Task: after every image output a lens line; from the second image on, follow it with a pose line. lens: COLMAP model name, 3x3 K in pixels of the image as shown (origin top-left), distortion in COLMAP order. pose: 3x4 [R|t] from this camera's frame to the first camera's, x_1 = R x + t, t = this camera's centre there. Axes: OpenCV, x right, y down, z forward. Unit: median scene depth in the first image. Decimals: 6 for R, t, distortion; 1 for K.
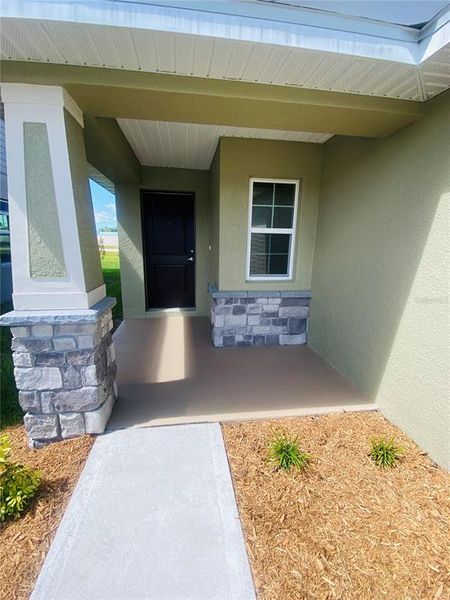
lens RADIAL K [[266.5, 0, 225.0], [0, 266.5, 300.0], [0, 0, 1]] dist [0.000343, -0.000065]
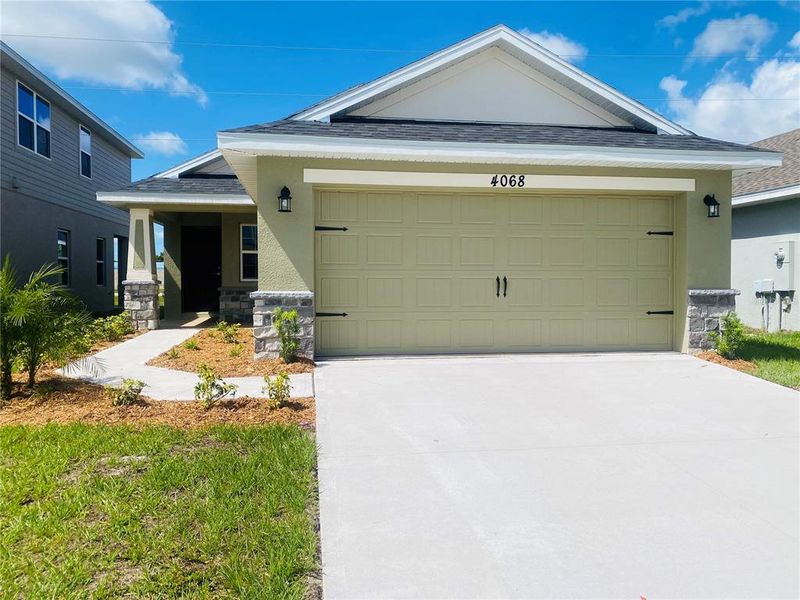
lens RADIAL K [[602.5, 0, 407.0], [0, 602.5, 290.9], [0, 0, 1]] dist [0.087127, -0.172744]
pose [[0.999771, -0.018059, 0.011478, 1.099665], [0.019956, 0.980472, -0.195643, 0.764574], [-0.007721, 0.195827, 0.980608, -2.775241]]
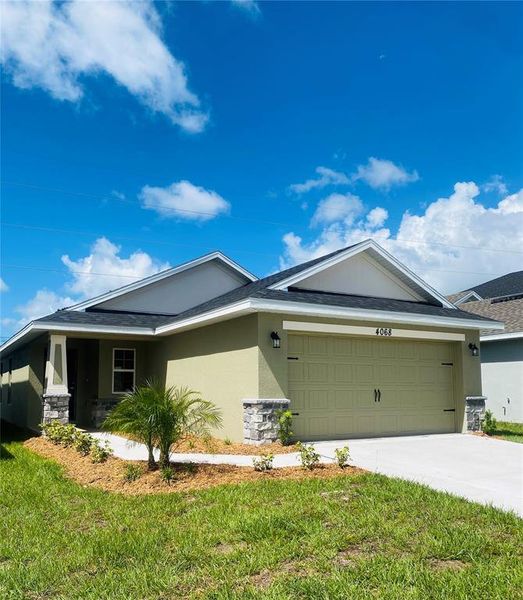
lens RADIAL K [[545.8, 0, 262.6], [0, 545.8, 340.0], [0, 0, 1]] dist [0.036004, -0.001450]
pose [[0.923246, 0.013817, 0.383961, -0.485049], [0.103362, 0.953578, -0.282852, 0.864686], [-0.370045, 0.300829, 0.878959, -3.347952]]
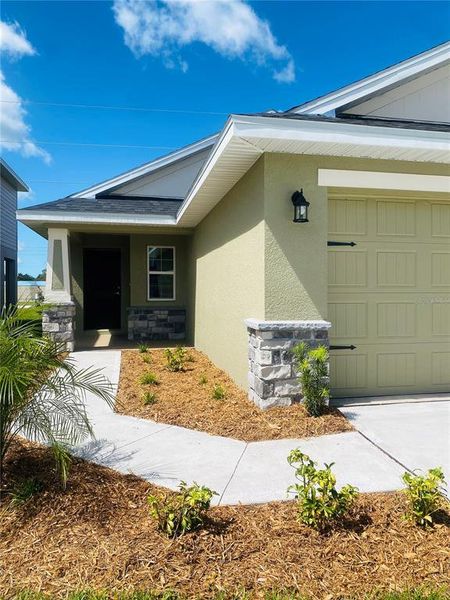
lens RADIAL K [[451.9, 0, 228.1], [0, 451.9, 295.1], [0, 0, 1]] dist [0.087127, -0.172744]
pose [[0.997868, -0.020744, 0.061878, 0.429689], [0.033286, 0.977316, -0.209153, 0.533269], [-0.056136, 0.210767, 0.975923, -1.945251]]
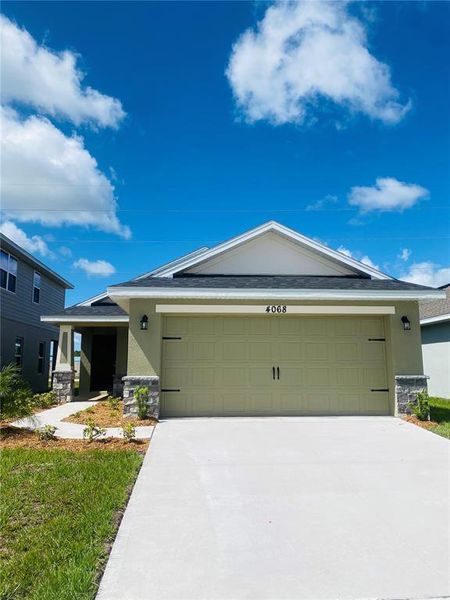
lens RADIAL K [[451.9, 0, 228.1], [0, 451.9, 295.1], [0, 0, 1]] dist [0.087127, -0.172744]
pose [[0.997262, -0.031557, -0.066880, 1.397447], [0.004751, 0.929854, -0.367899, 0.889150], [0.073798, 0.366573, 0.927458, -3.332789]]
